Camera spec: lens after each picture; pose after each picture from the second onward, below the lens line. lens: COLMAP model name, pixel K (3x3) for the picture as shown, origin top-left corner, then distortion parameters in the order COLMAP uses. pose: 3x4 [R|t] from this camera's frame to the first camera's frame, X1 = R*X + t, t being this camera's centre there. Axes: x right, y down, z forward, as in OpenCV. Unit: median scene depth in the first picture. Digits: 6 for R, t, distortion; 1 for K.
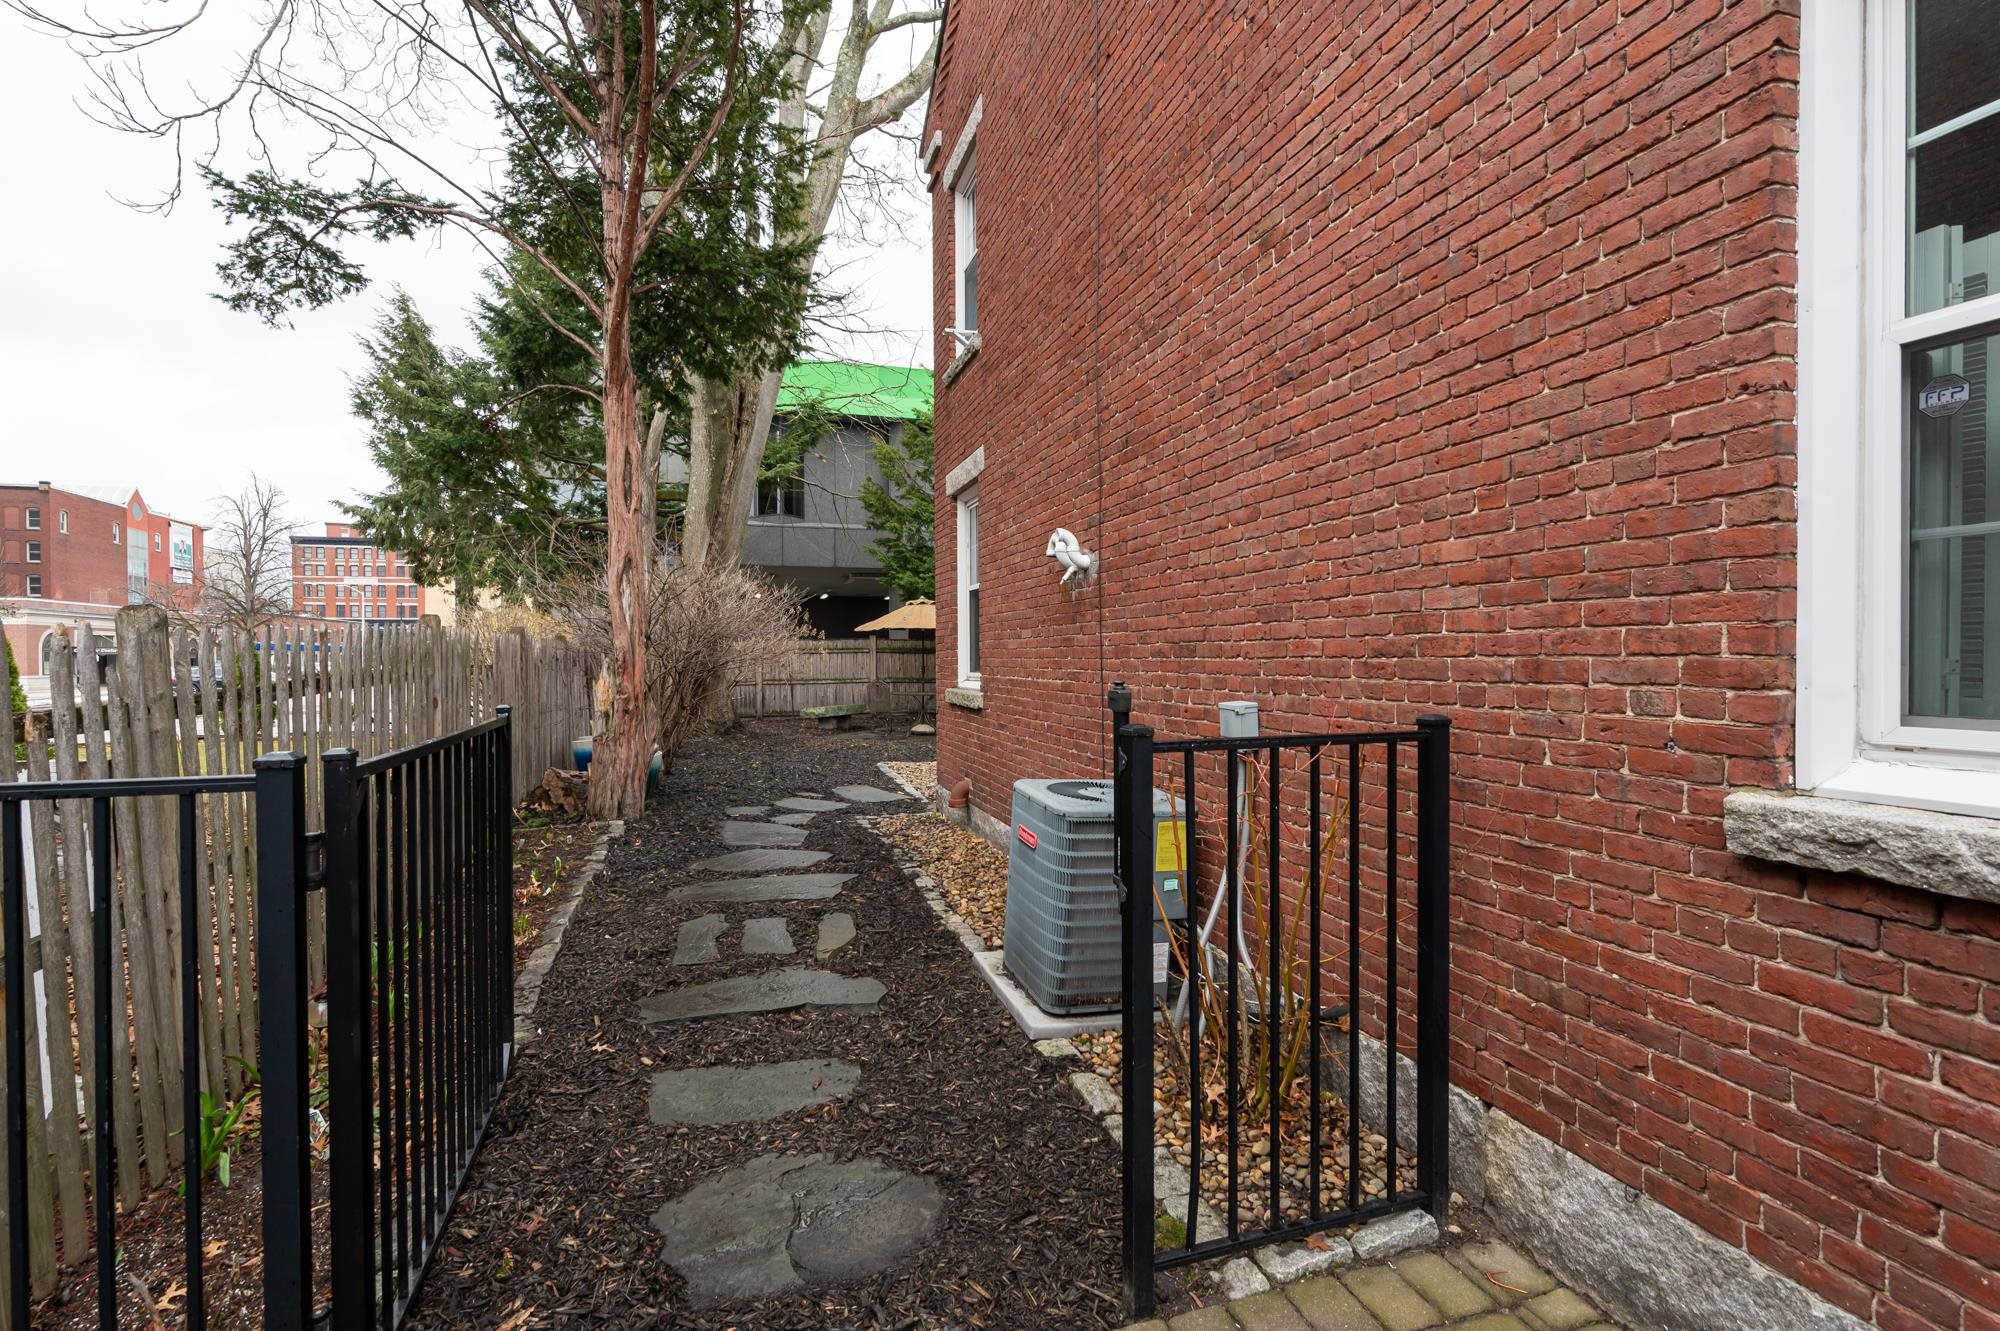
lens RADIAL K [[891.6, 0, 999.4], [0, 891.6, 670.4], [0, 0, 1]] dist [-0.000913, -0.000063]
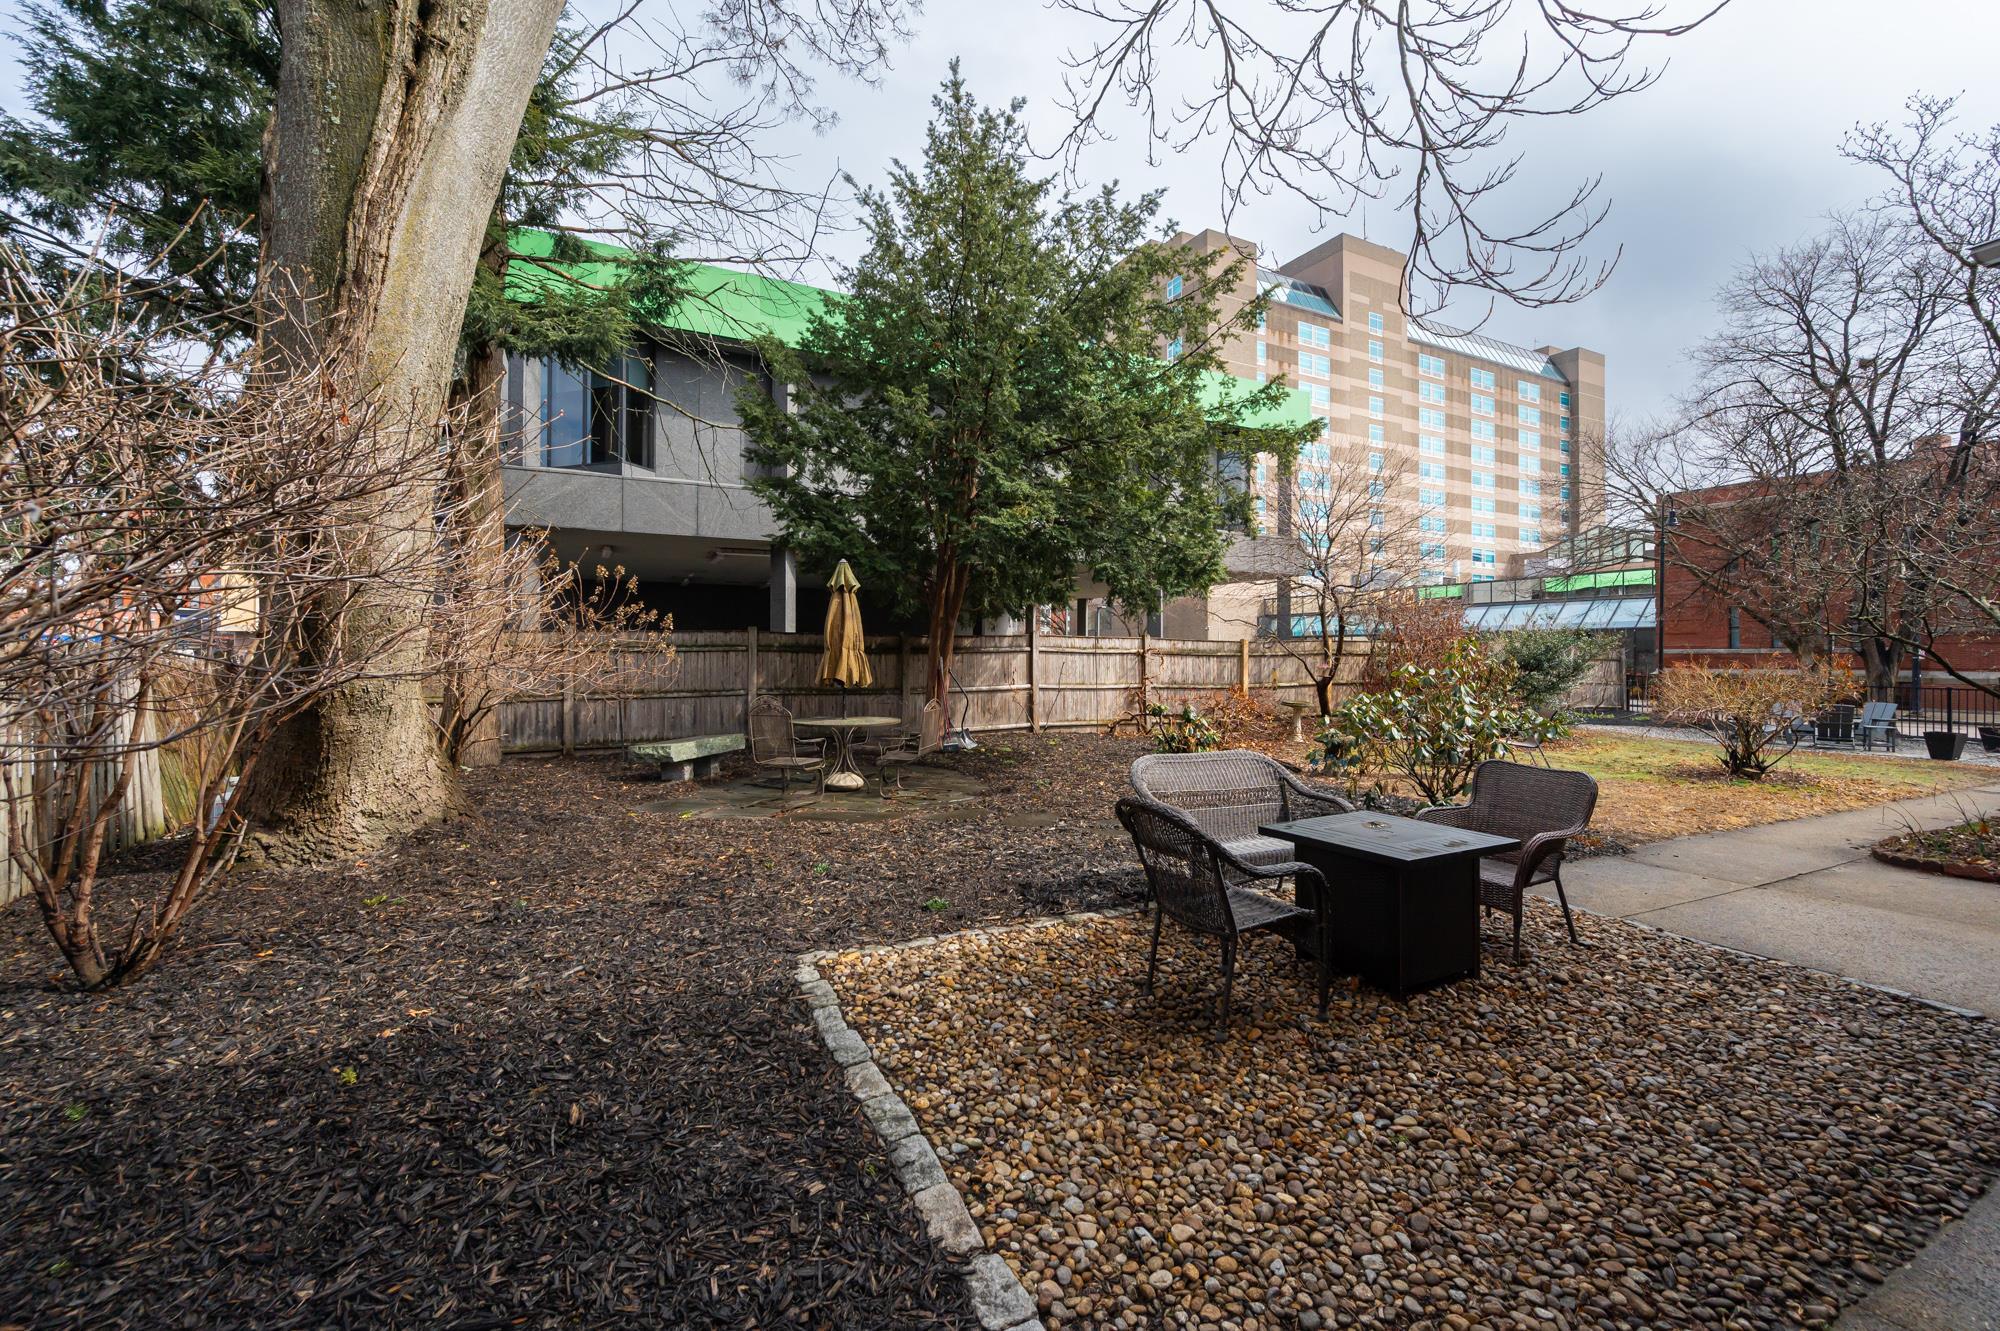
lens RADIAL K [[835.9, 0, 1006.7], [0, 835.9, 653.1], [0, 0, 1]] dist [0.000851, 0.000331]
pose [[0.985507, 0.005311, 0.169549, -0.072362], [-0.002896, 0.999891, -0.014486, -0.011954], [-0.169607, 0.013785, 0.985415, 0.412243]]
